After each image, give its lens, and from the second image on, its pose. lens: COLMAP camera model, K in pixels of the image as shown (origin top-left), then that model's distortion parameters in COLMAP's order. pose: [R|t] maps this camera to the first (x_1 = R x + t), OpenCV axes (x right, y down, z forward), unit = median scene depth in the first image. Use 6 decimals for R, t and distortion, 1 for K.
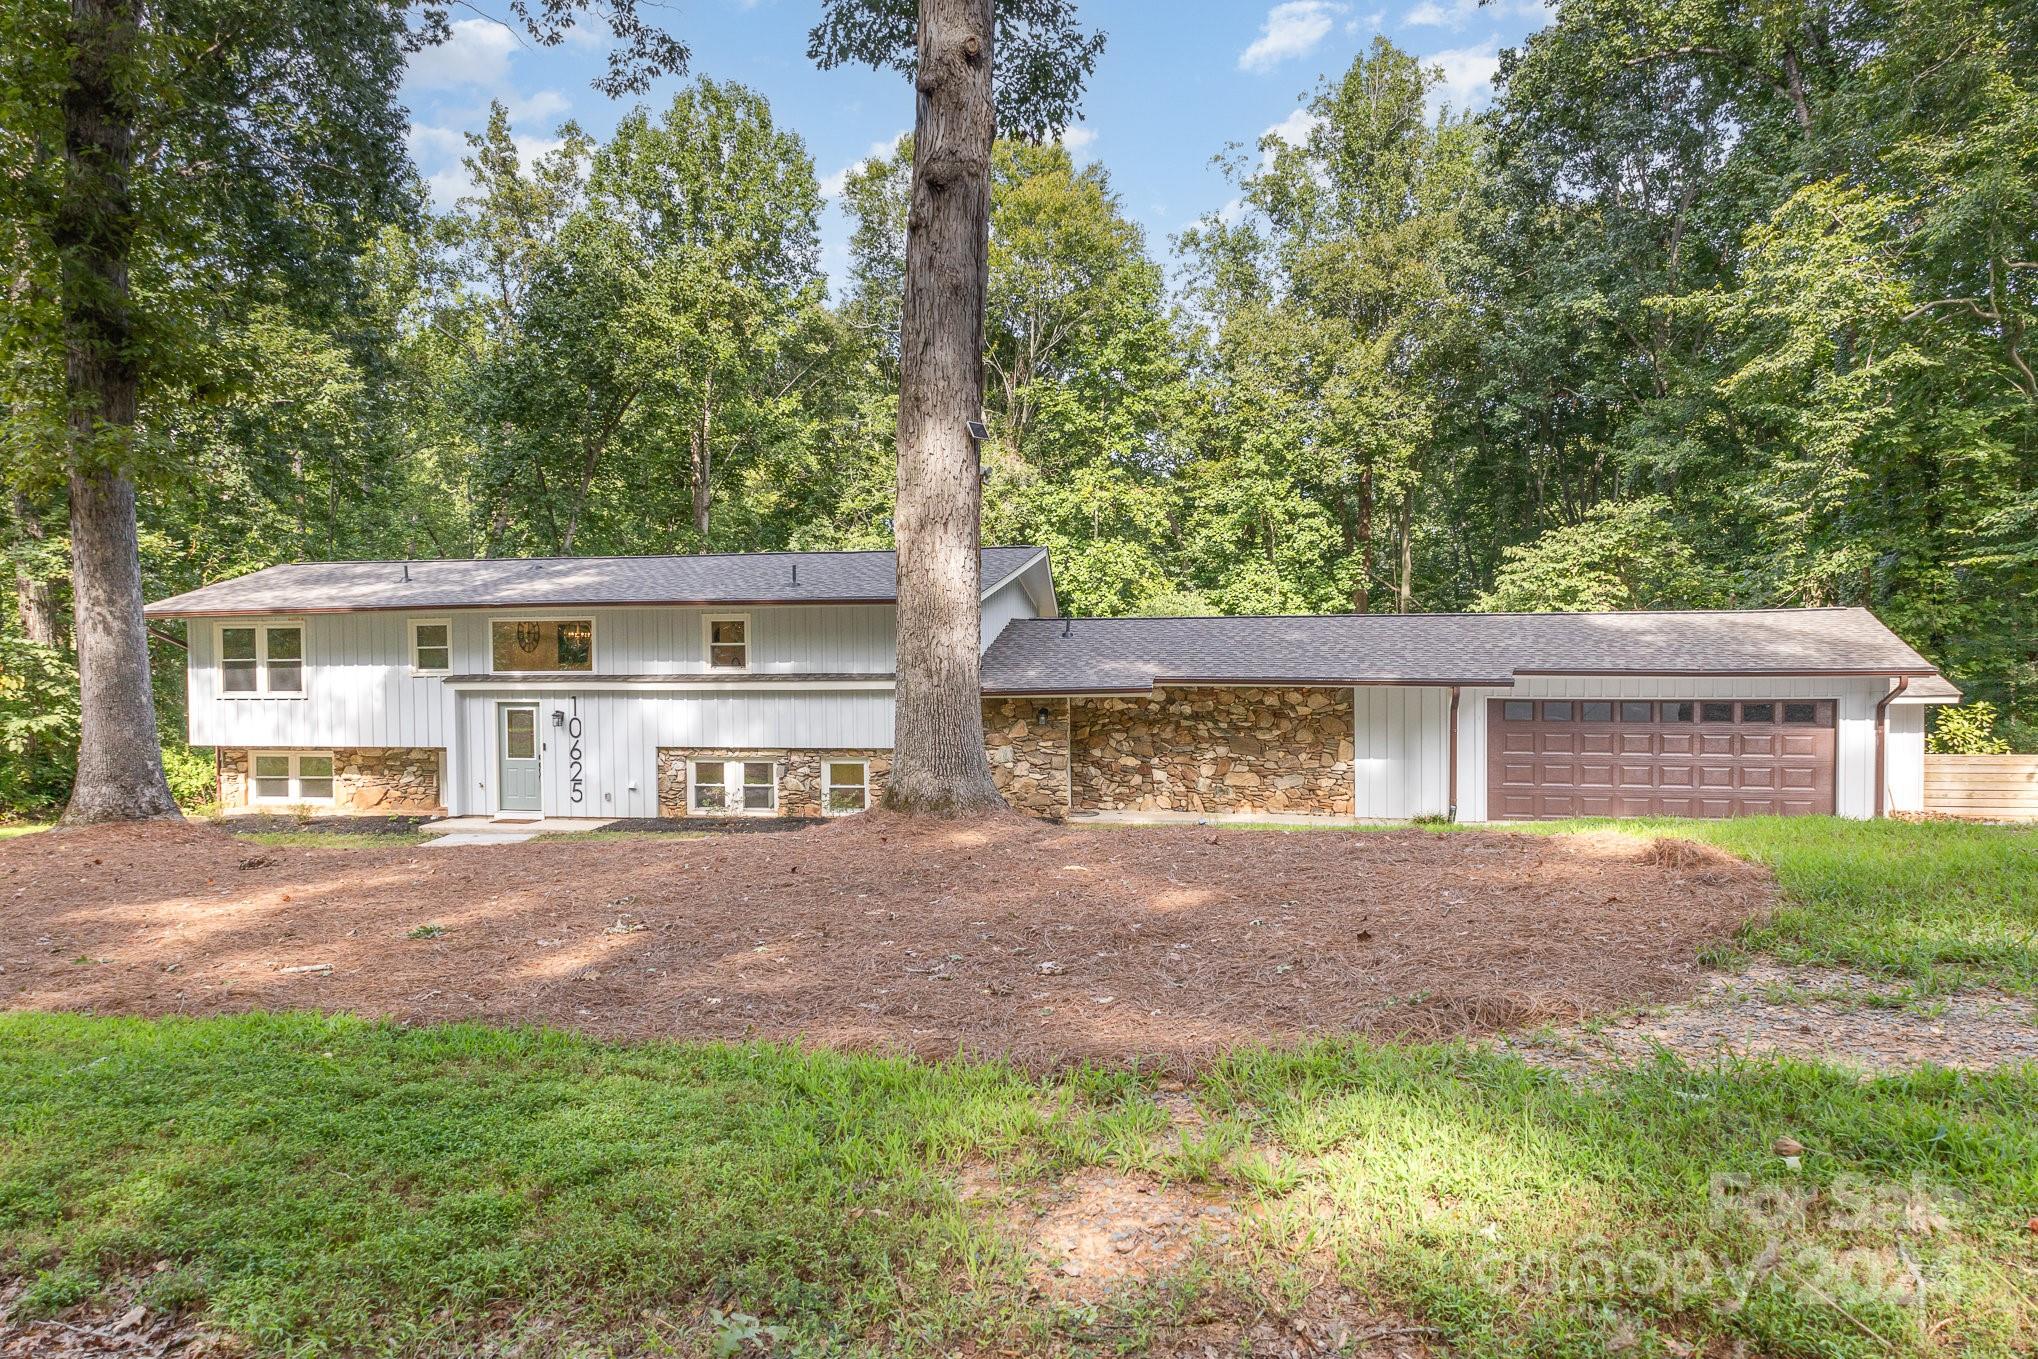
lens RADIAL K [[948.9, 0, 1025.2], [0, 948.9, 673.5], [0, 0, 1]] dist [0.023473, 0.000176]
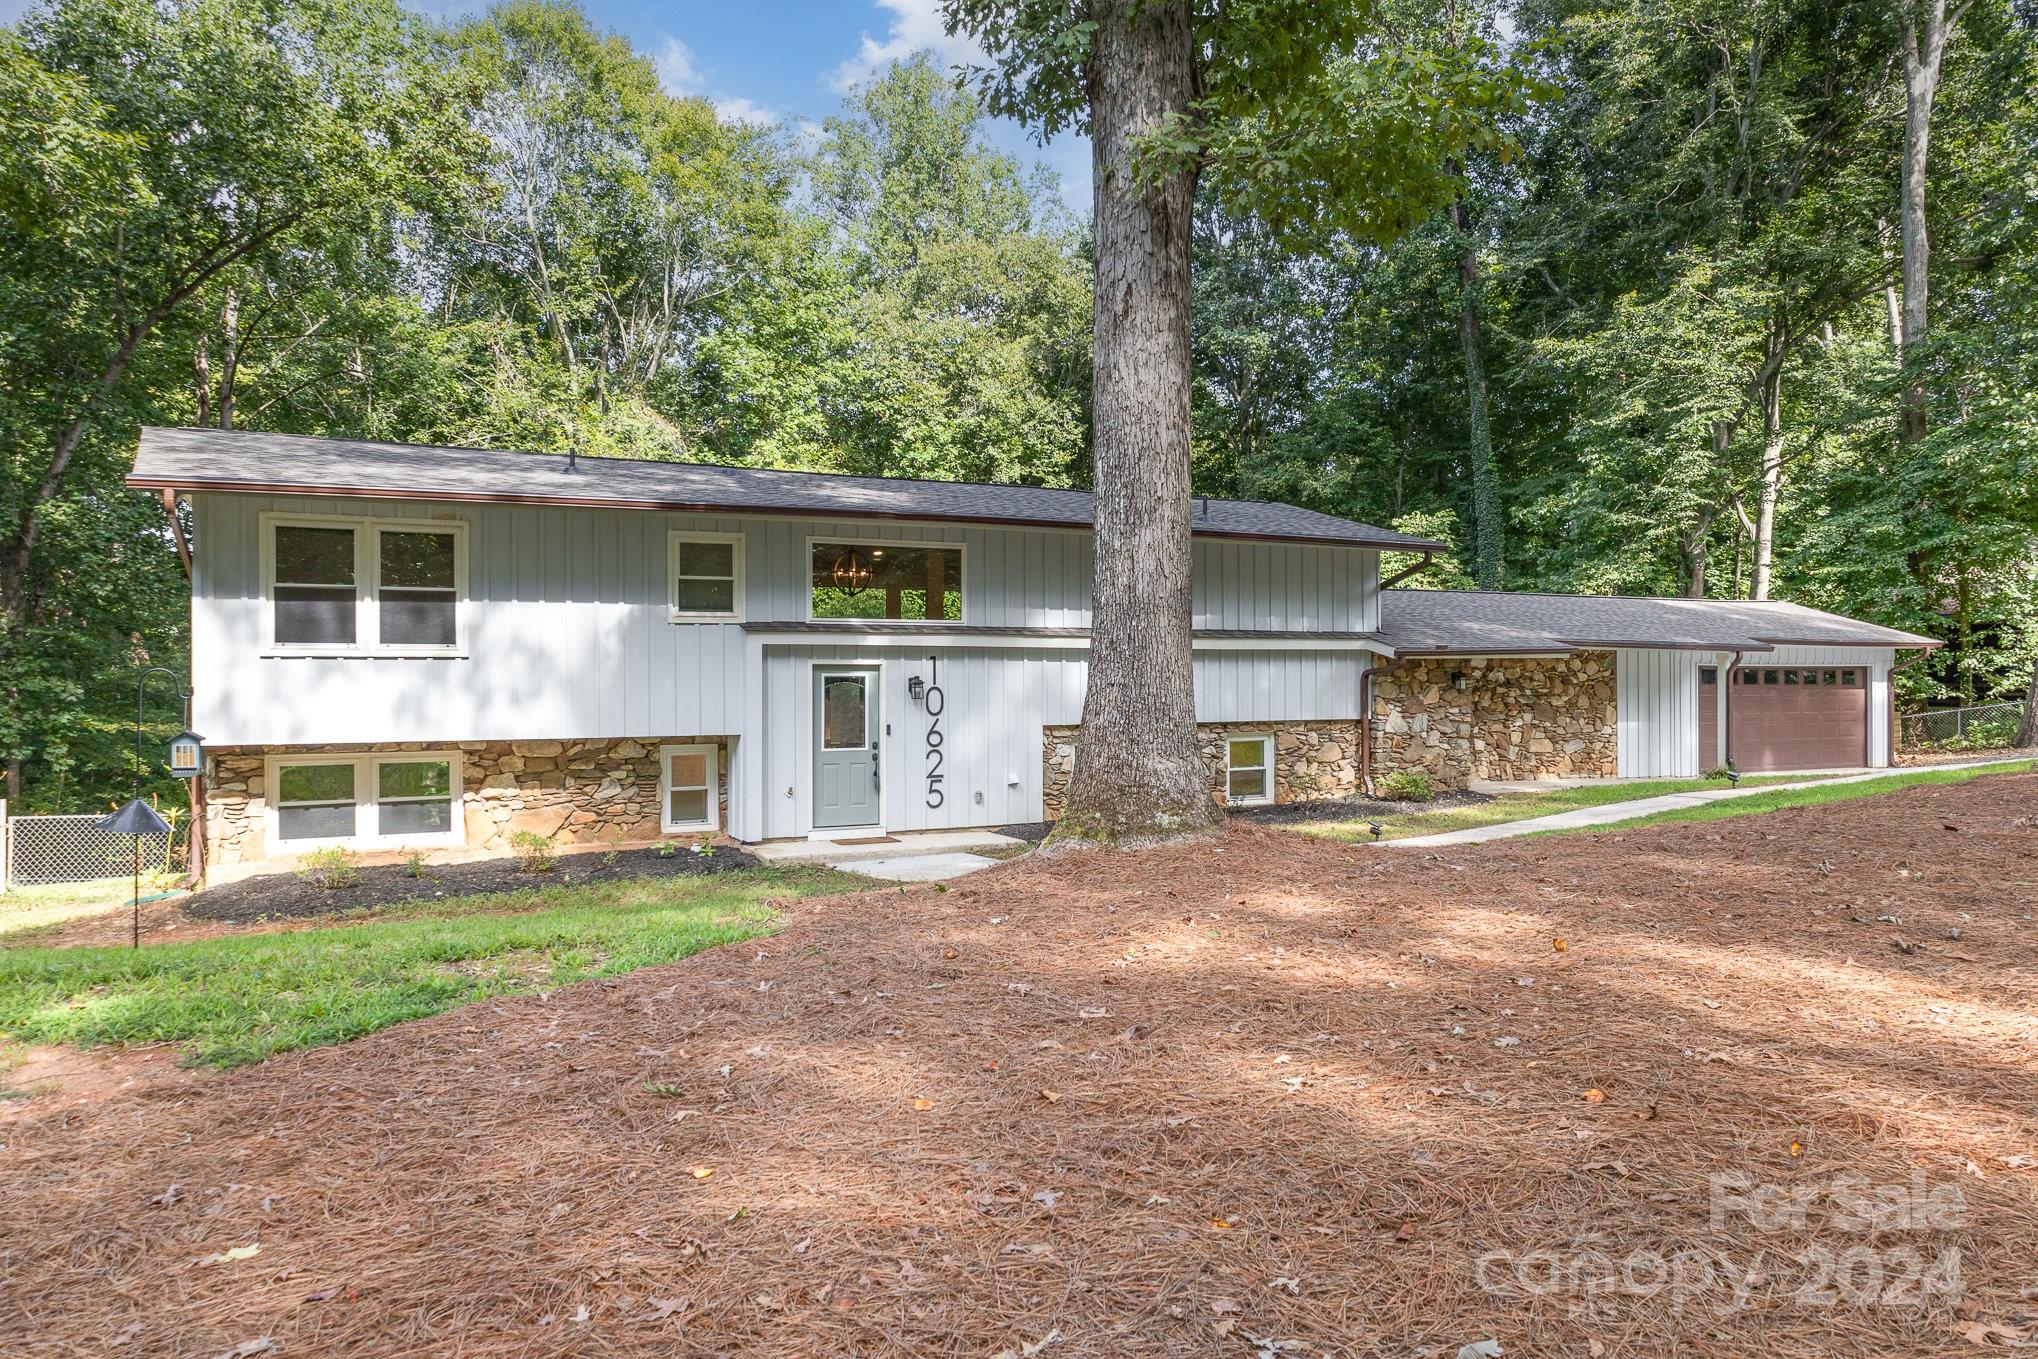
lens RADIAL K [[948.9, 0, 1025.2], [0, 948.9, 673.5], [0, 0, 1]] dist [0.023473, 0.000176]
pose [[0.891027, 0.001631, 0.453948, -0.719705], [0.003697, 0.999934, -0.010851, 0.044023], [-0.453936, 0.011347, 0.890962, 0.346808]]
